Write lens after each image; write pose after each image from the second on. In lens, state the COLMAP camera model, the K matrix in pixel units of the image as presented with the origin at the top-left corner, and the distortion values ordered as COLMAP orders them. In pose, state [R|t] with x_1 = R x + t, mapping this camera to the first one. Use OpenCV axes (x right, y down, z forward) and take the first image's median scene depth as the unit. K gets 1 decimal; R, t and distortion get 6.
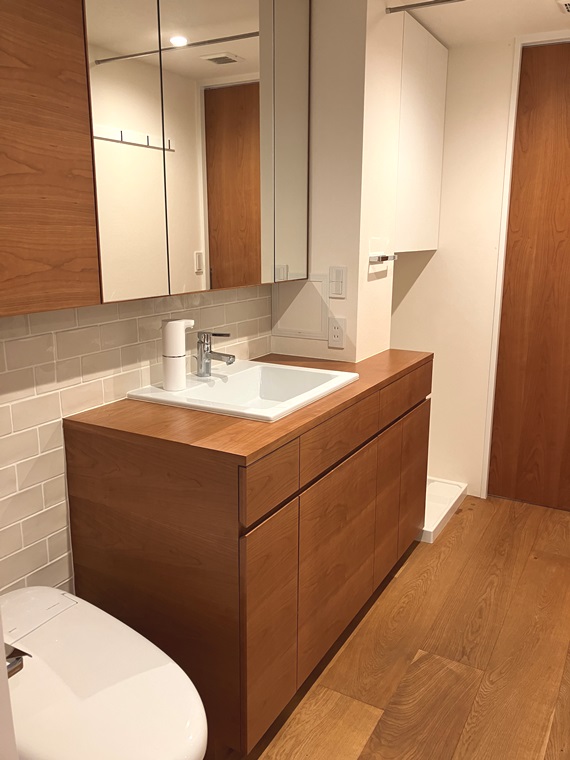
lens RADIAL K [[634.3, 0, 284.8], [0, 634.3, 379.9], [0, 0, 1]] dist [0.036844, -0.007022]
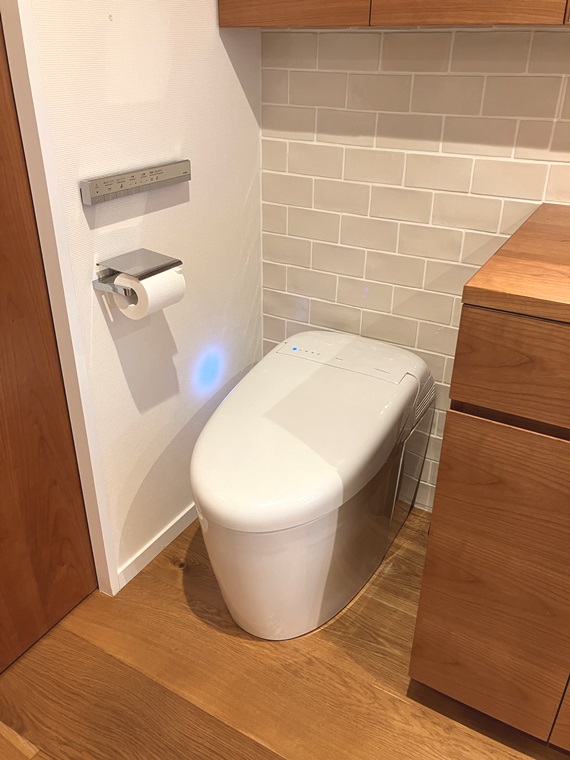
lens RADIAL K [[634.3, 0, 285.0], [0, 634.3, 379.9], [0, 0, 1]] dist [0.036844, -0.007022]
pose [[-0.004129, 0.575363, -0.817888, 0.411012], [-0.160082, 0.806966, 0.568488, -0.159330], [0.987095, 0.133276, 0.088774, 0.699095]]
